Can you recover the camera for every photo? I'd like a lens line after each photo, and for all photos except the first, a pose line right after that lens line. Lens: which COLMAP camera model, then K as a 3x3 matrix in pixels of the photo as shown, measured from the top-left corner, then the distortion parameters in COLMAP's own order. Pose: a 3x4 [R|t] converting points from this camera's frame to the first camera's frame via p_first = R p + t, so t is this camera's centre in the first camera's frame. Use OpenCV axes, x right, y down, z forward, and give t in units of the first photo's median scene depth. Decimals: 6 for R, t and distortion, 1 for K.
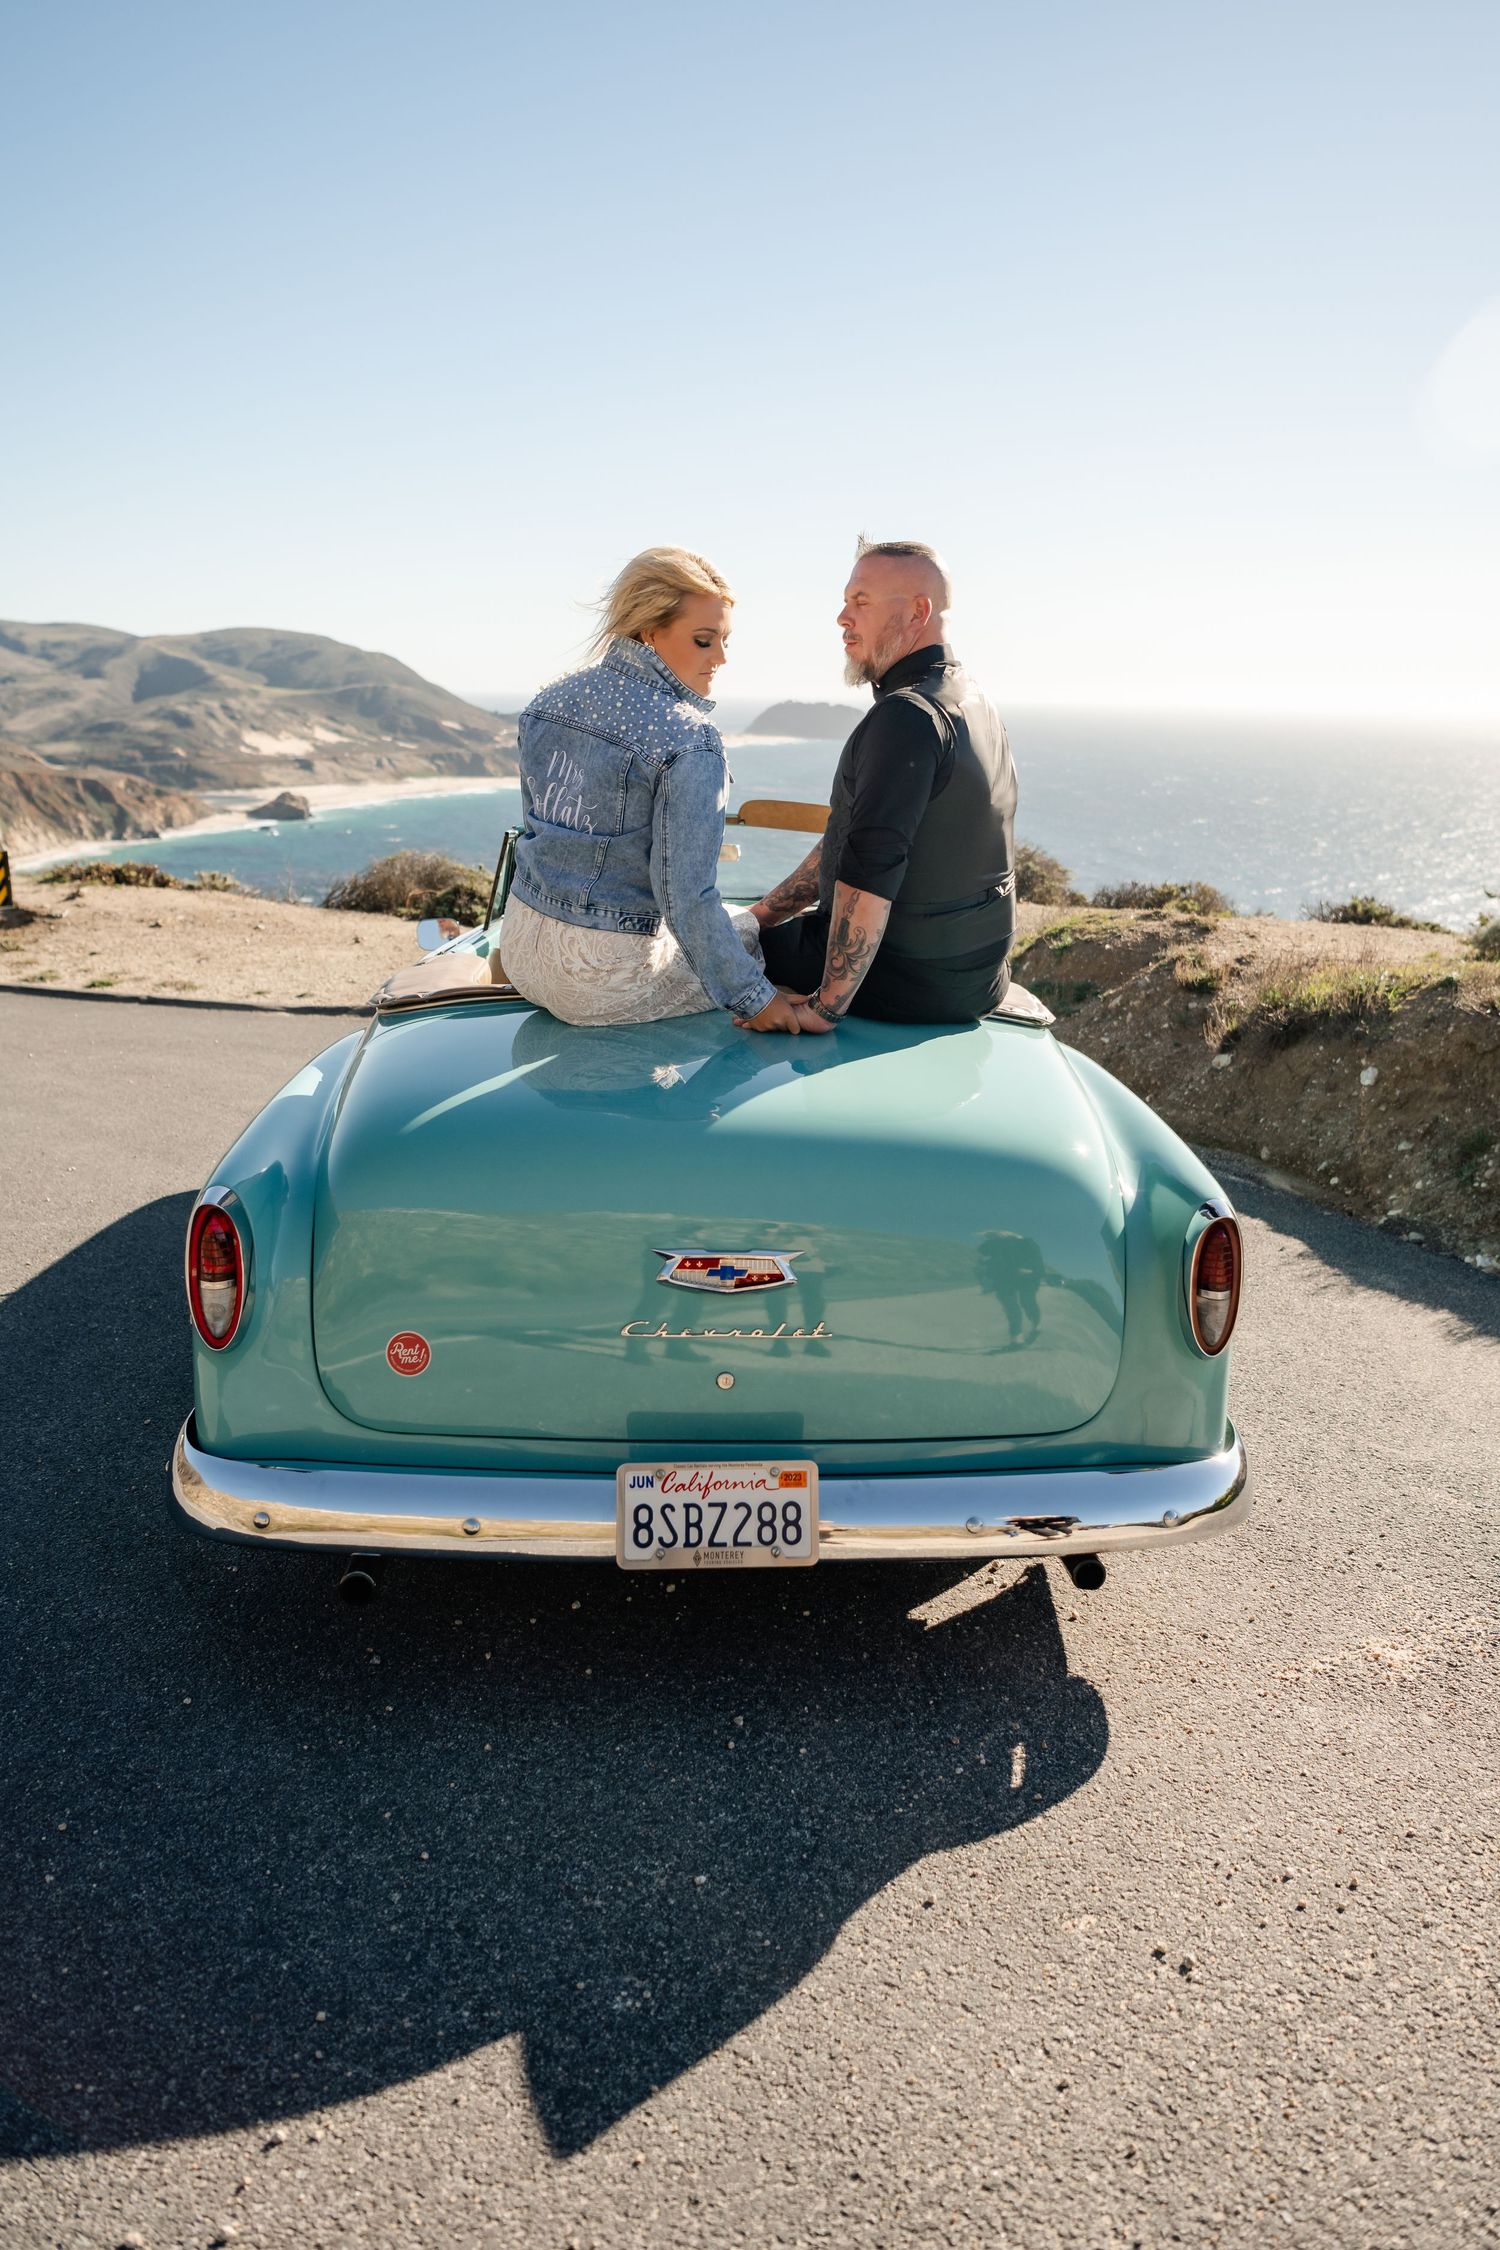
lens RADIAL K [[1667.0, 0, 794.7], [0, 1667.0, 1065.1], [0, 0, 1]] dist [-0.018562, 0.003622]
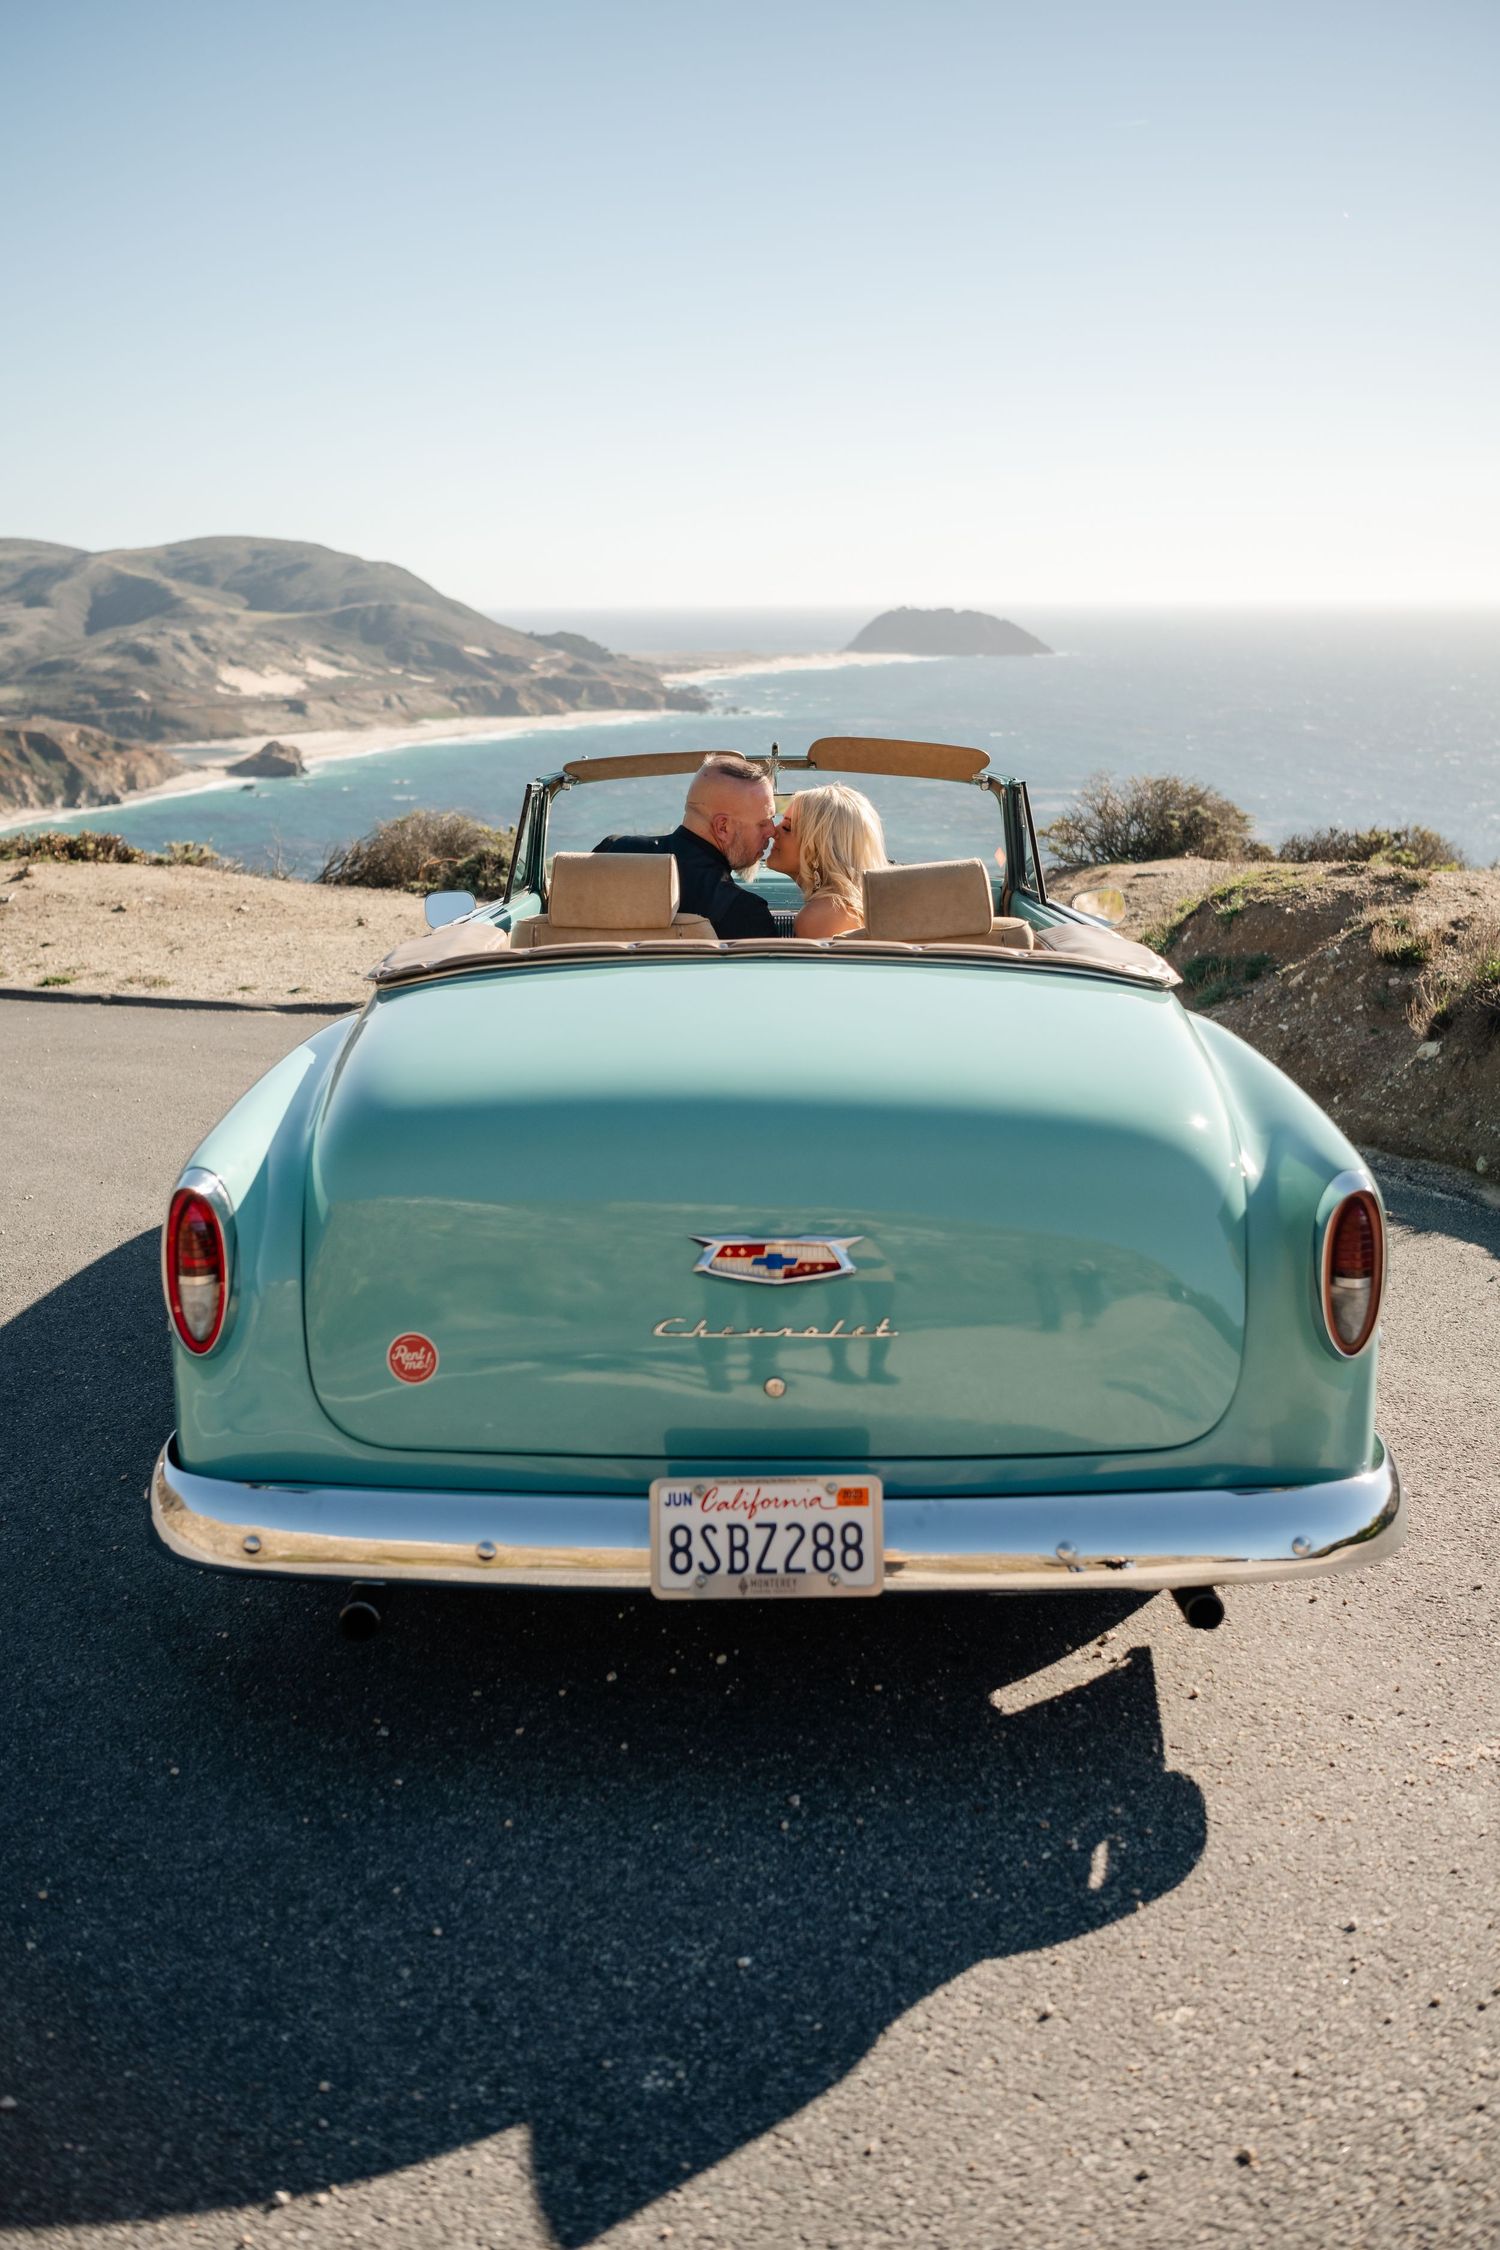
lens RADIAL K [[2140.6, 0, 749.5], [0, 2140.6, 1134.7], [0, 0, 1]] dist [-0.026671, 0.005949]
pose [[0.996639, -0.011499, -0.081110, 0.014023], [0.013606, 0.999583, 0.025474, 0.006769], [0.080783, -0.026492, 0.996380, -0.039243]]
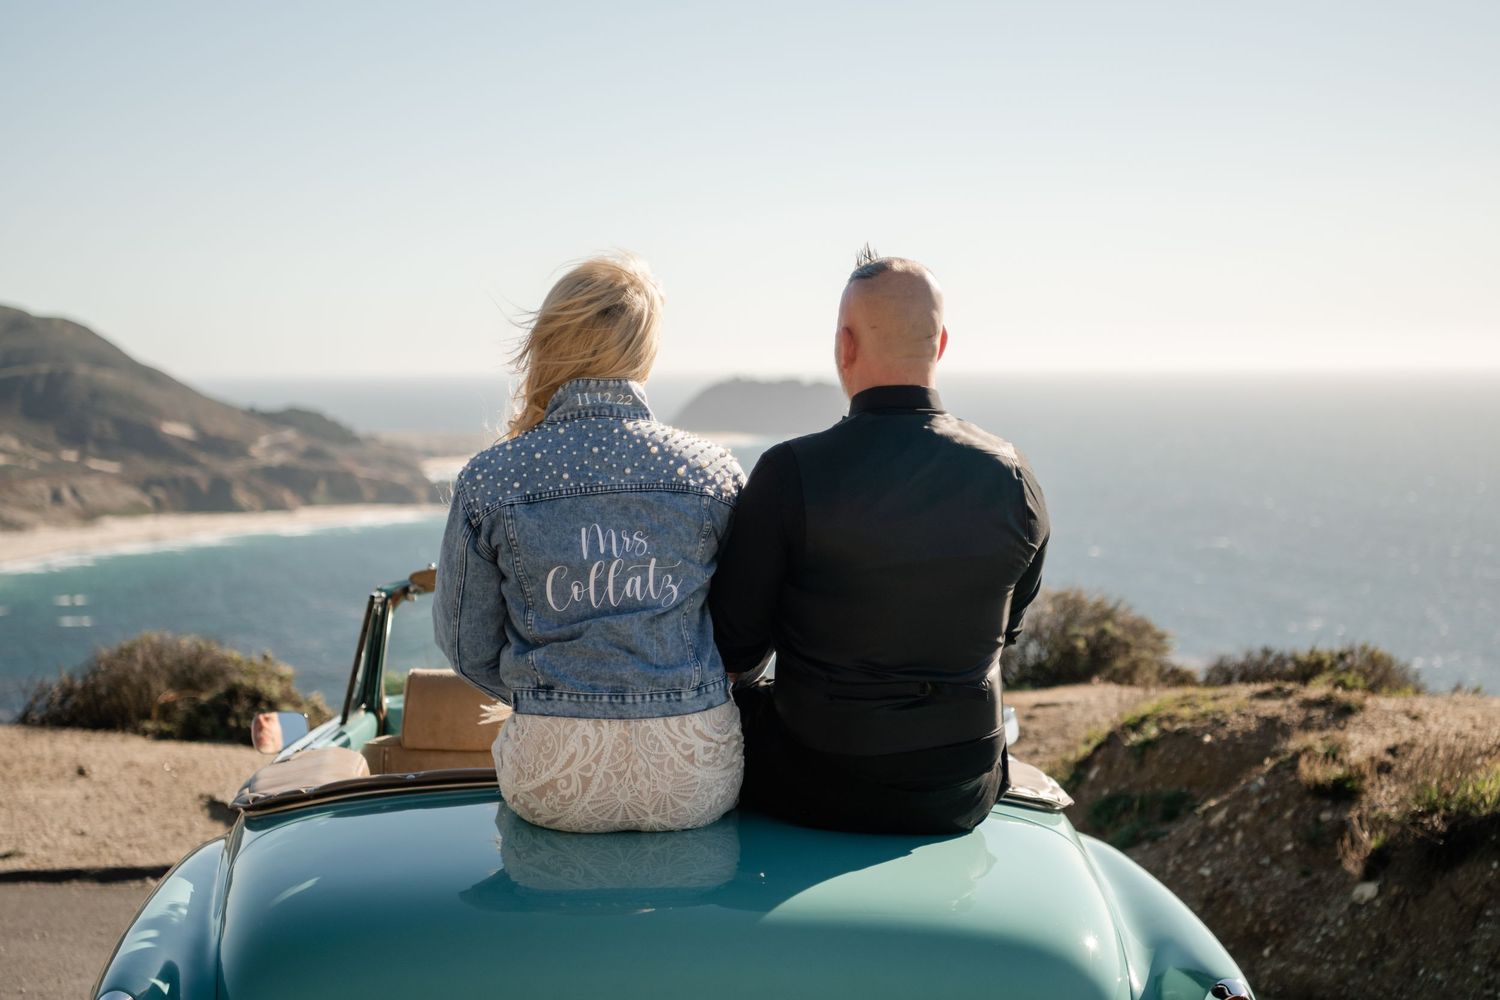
lens RADIAL K [[2971.9, 0, 752.4], [0, 2971.9, 499.1], [0, 0, 1]] dist [0.033470, 0.094140]
pose [[0.999590, -0.028637, 0.000823, 0.001859], [0.028364, 0.985163, -0.169260, 0.035995], [0.004036, 0.169214, 0.985571, -0.242048]]
